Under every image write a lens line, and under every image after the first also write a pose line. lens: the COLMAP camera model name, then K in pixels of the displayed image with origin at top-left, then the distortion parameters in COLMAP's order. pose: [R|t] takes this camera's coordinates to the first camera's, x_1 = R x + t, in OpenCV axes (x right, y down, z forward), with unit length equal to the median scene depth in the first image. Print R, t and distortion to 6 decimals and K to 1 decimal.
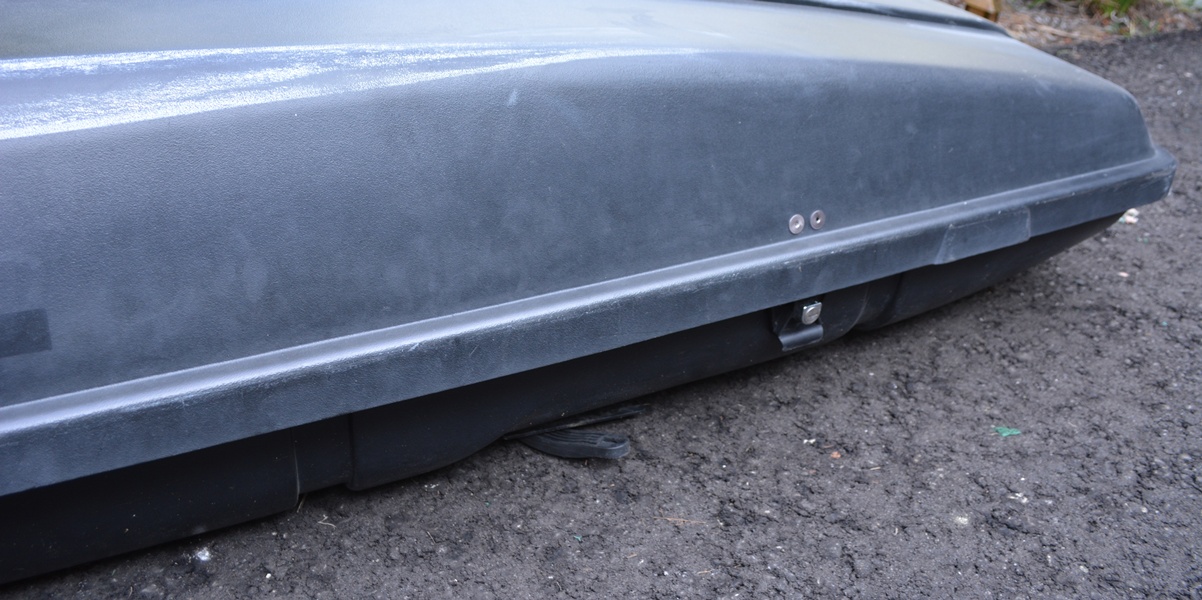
lens RADIAL K [[957.2, 0, 599.1], [0, 957.2, 226.4], [0, 0, 1]] dist [-0.077720, 0.007244]
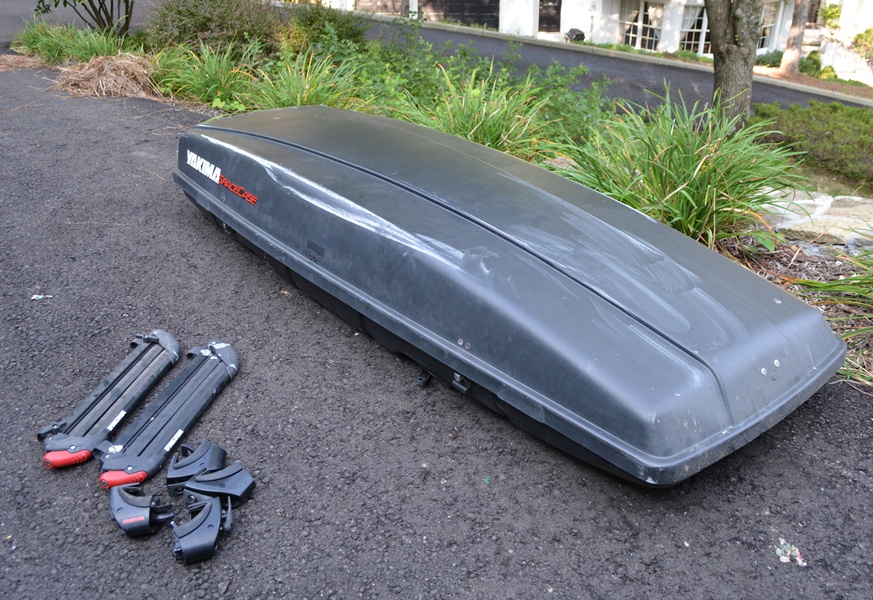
lens RADIAL K [[808.2, 0, 436.5], [0, 808.2, 300.0], [0, 0, 1]] dist [-0.071835, -0.001003]
pose [[0.206512, 0.400702, -0.892631, 2.234698], [-0.406872, 0.864847, 0.294099, -0.766017], [0.889836, 0.302452, 0.341636, 0.126096]]
